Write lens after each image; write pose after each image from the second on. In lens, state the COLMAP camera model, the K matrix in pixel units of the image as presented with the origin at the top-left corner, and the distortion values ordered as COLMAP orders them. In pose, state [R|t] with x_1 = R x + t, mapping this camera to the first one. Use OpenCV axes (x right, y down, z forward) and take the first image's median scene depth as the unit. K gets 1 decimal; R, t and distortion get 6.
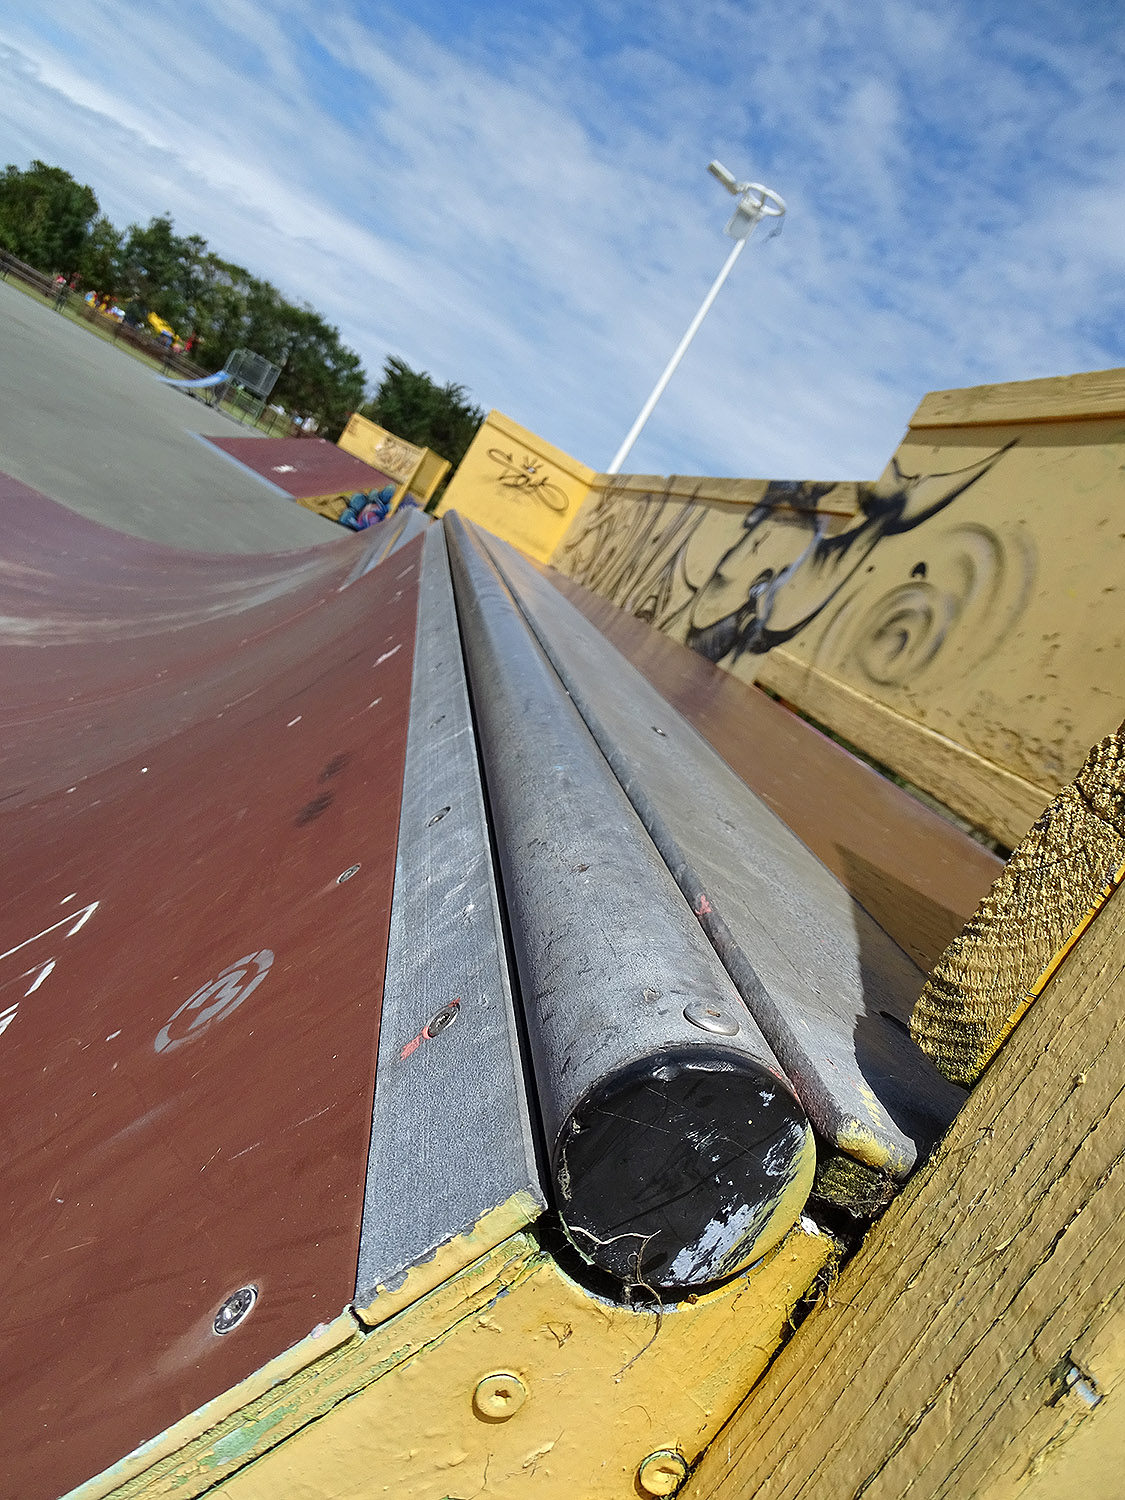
lens RADIAL K [[1023.3, 0, 566.6], [0, 1023.3, 749.2], [0, 0, 1]] dist [-0.009296, 0.000534]
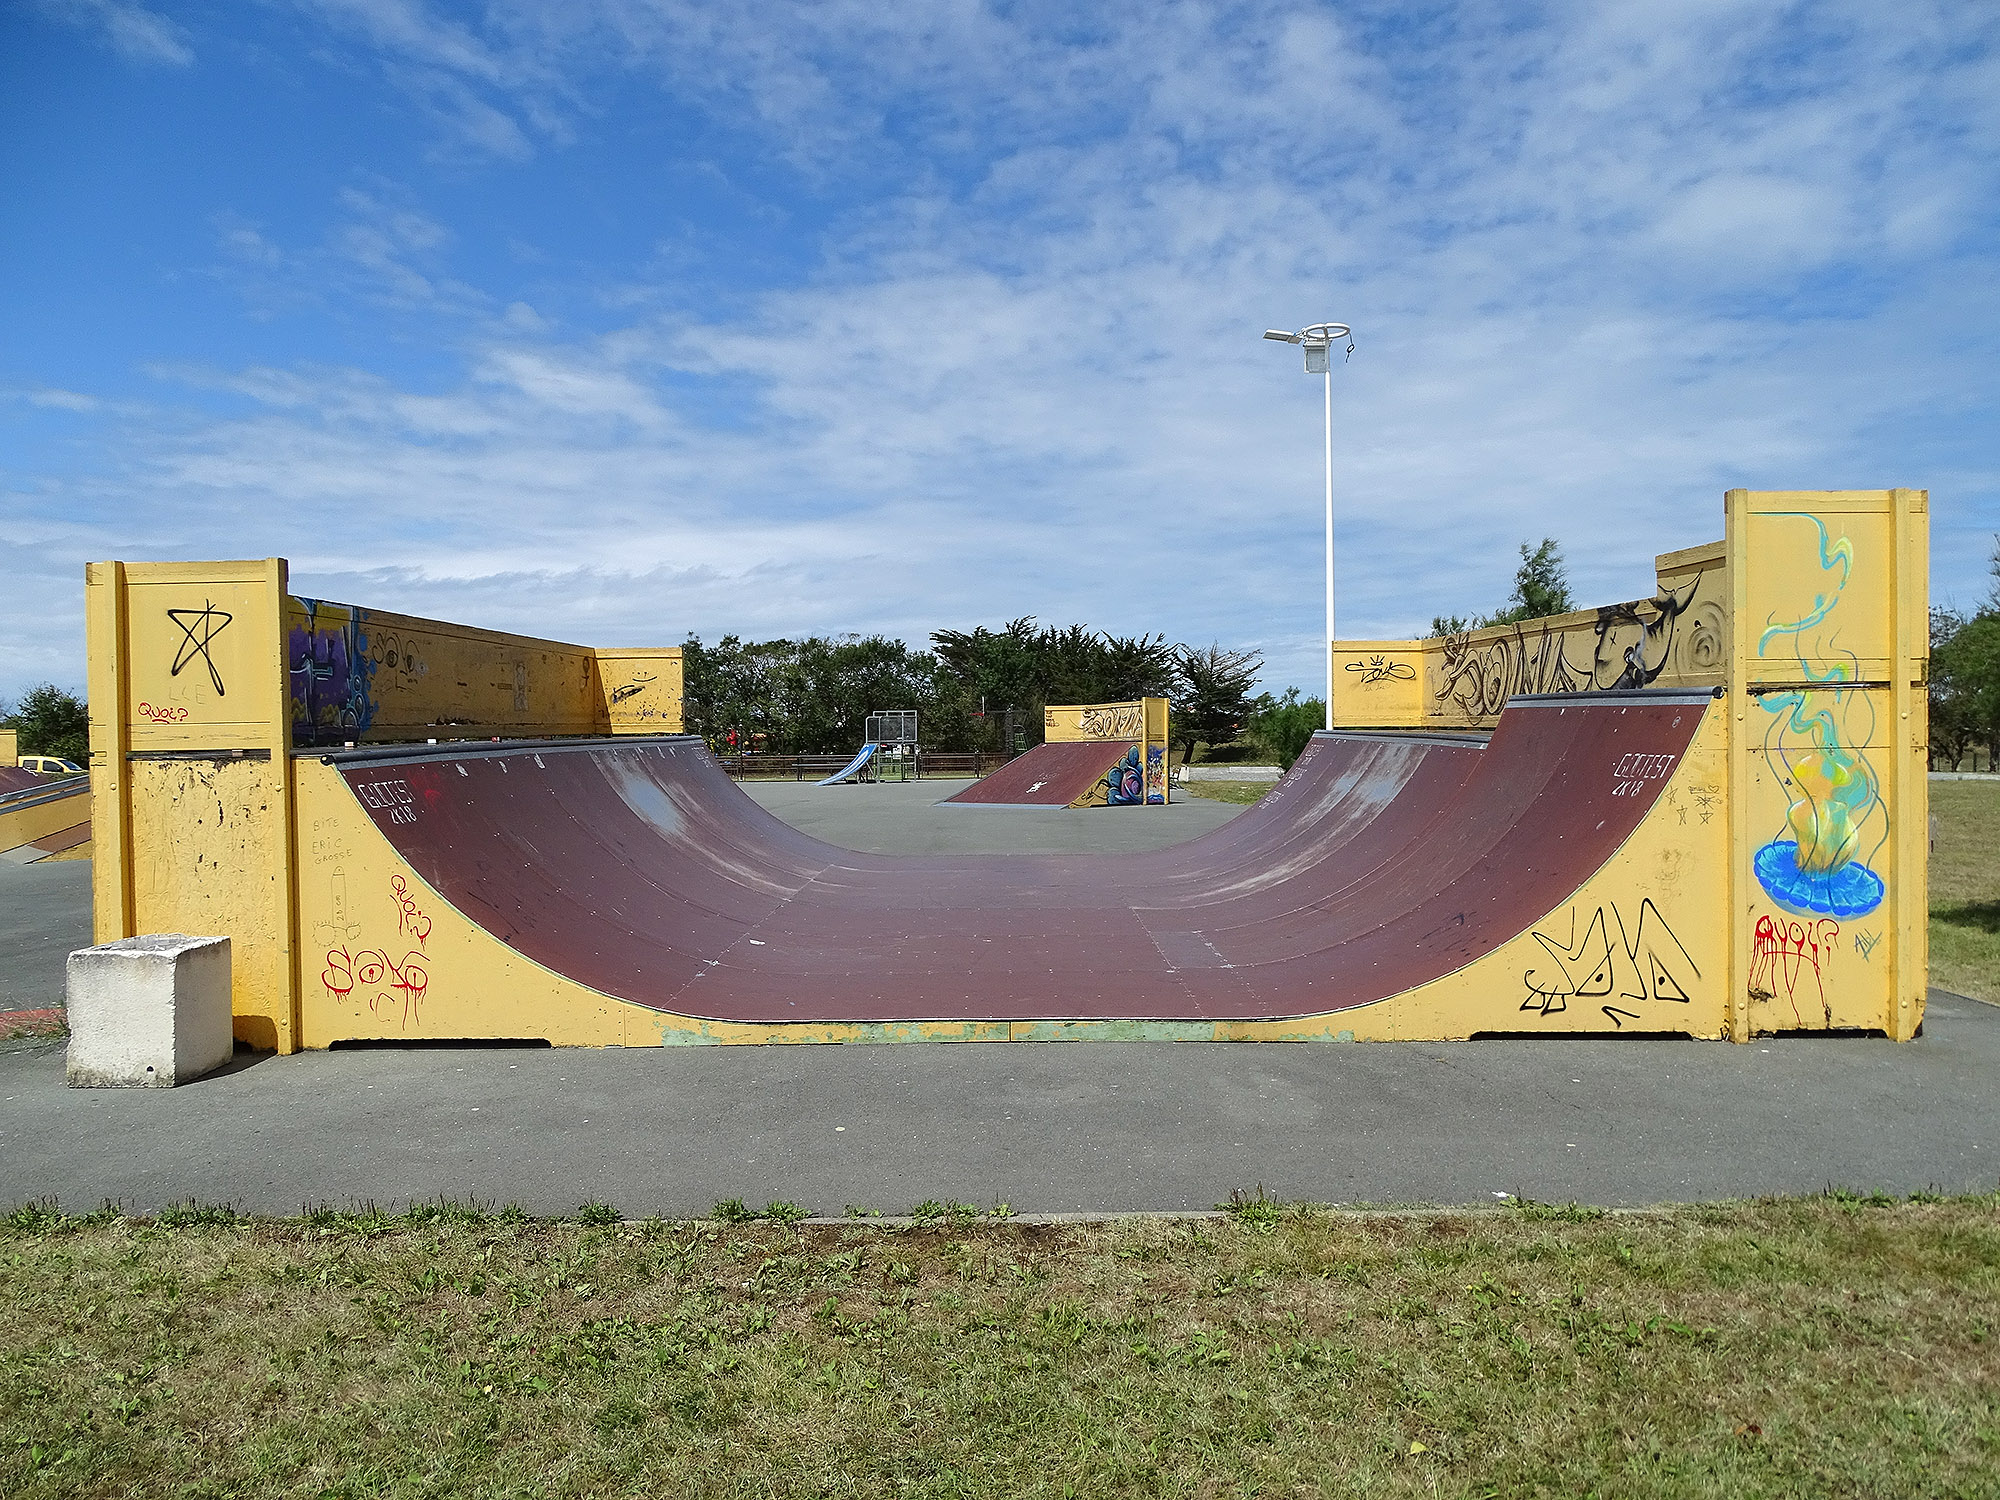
lens RADIAL K [[1364.3, 0, 996.3], [0, 1364.3, 756.6], [0, 0, 1]] dist [-0.009296, 0.000534]
pose [[0.845795, -0.512533, -0.148123, -0.257088], [0.470294, 0.847358, -0.246593, 0.040990], [0.251900, 0.138906, 0.957732, -0.847650]]
